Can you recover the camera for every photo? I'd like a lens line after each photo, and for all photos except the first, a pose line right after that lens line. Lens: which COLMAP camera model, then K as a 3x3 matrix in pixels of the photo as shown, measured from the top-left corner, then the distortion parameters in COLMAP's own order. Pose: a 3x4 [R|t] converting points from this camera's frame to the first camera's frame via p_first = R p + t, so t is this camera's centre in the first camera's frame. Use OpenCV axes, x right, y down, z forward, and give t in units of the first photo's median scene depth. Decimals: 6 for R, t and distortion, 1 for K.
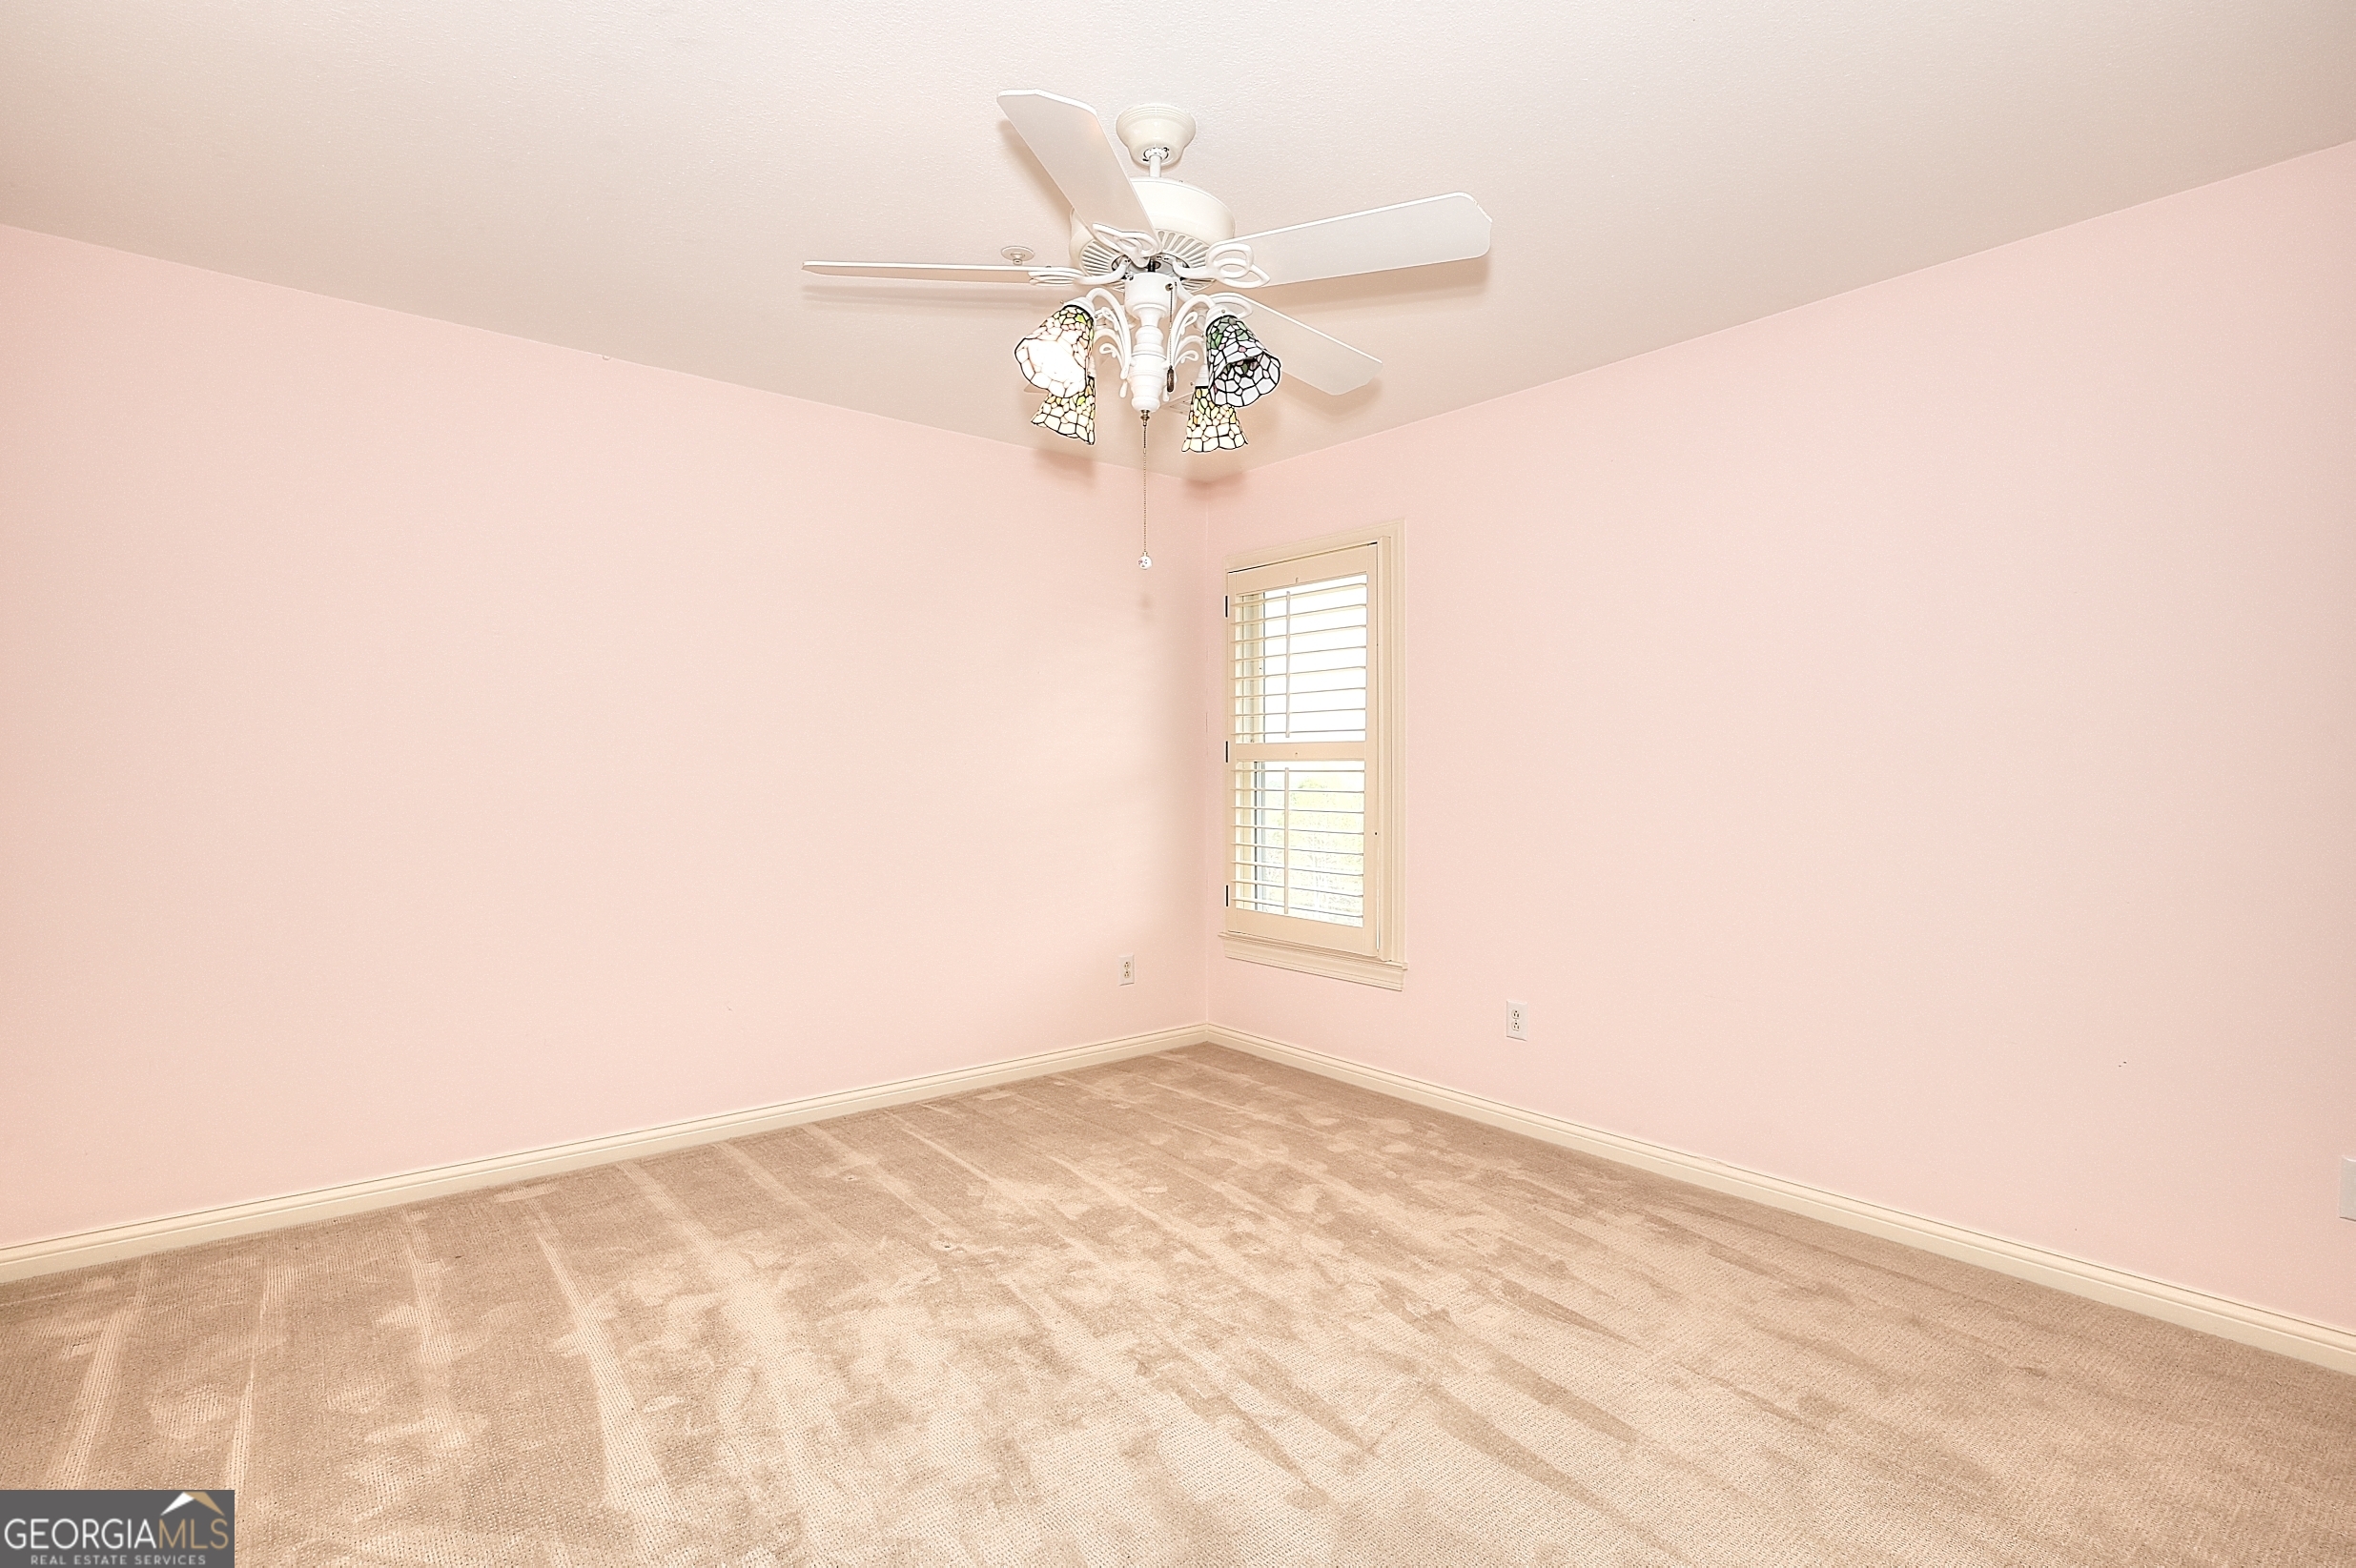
lens RADIAL K [[1094.7, 0, 1177.1], [0, 1094.7, 777.5], [0, 0, 1]] dist [0.004236, 0.000189]
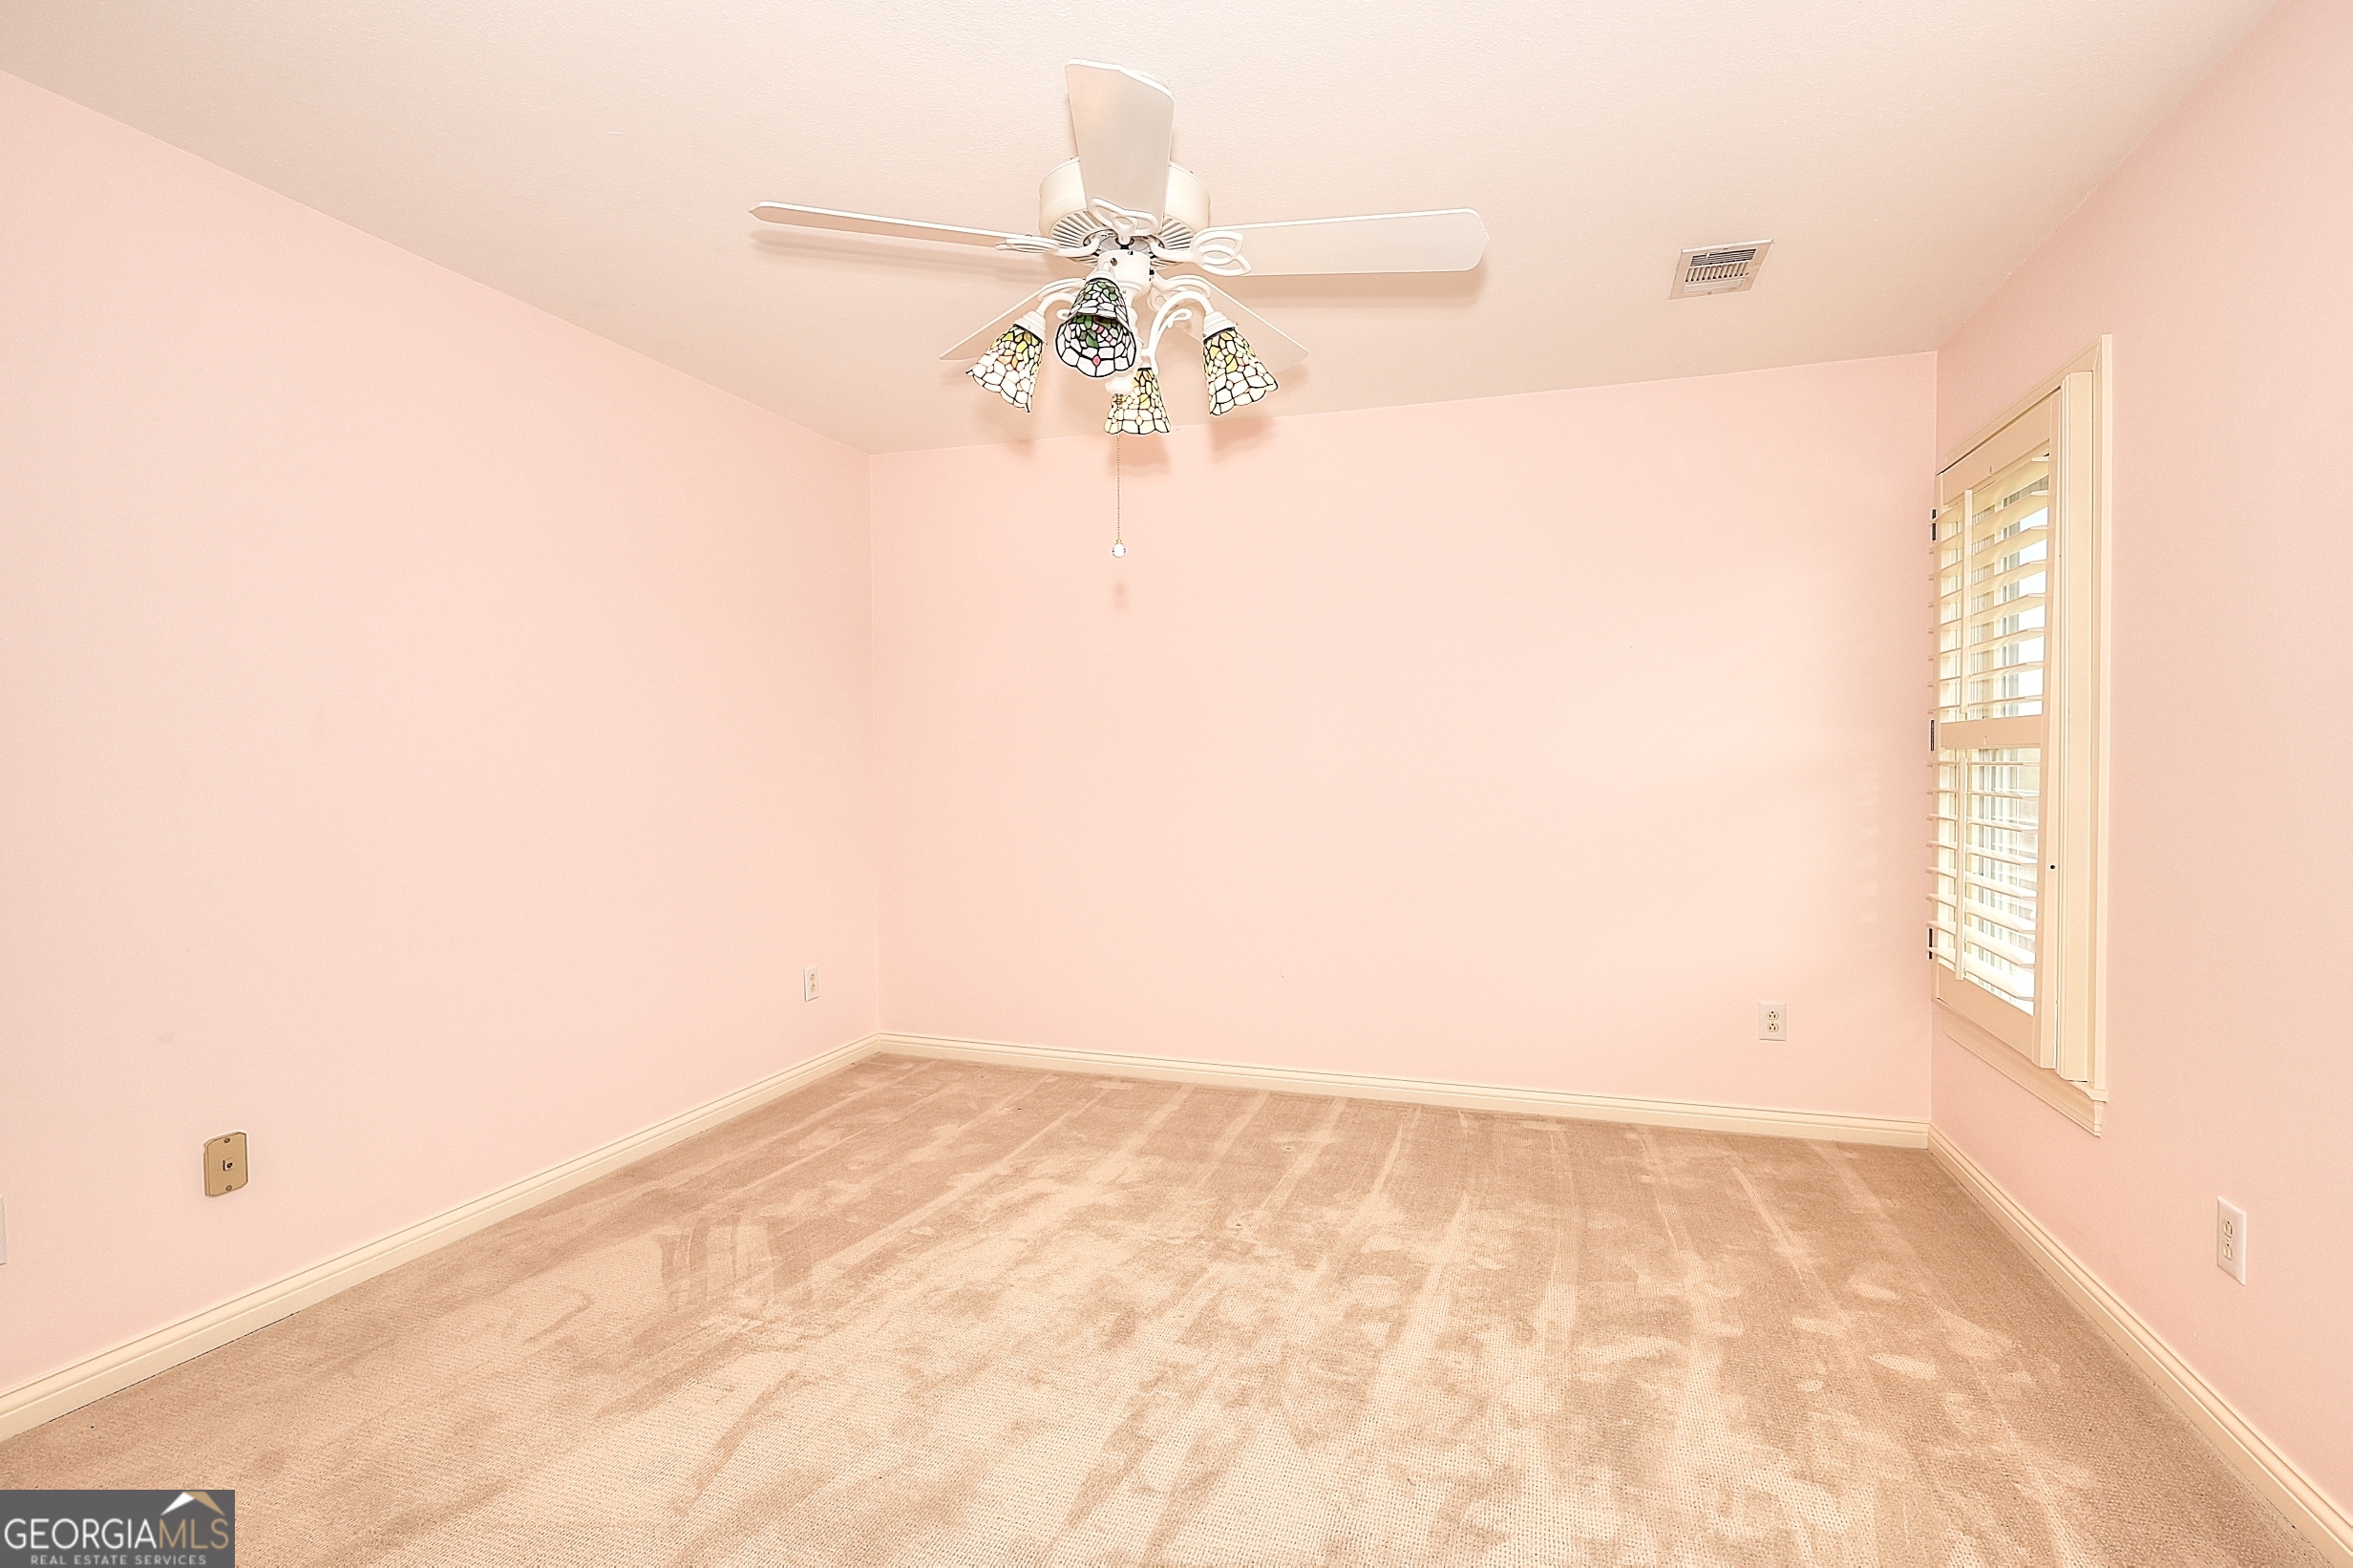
lens RADIAL K [[1093.4, 0, 1179.9], [0, 1093.4, 782.8], [0, 0, 1]] dist [0.004236, 0.000189]
pose [[0.545778, 0.009813, -0.837873, 0.561489], [0.000246, 0.999930, 0.011872, -0.001840], [0.837930, -0.006685, 0.545737, 0.353627]]
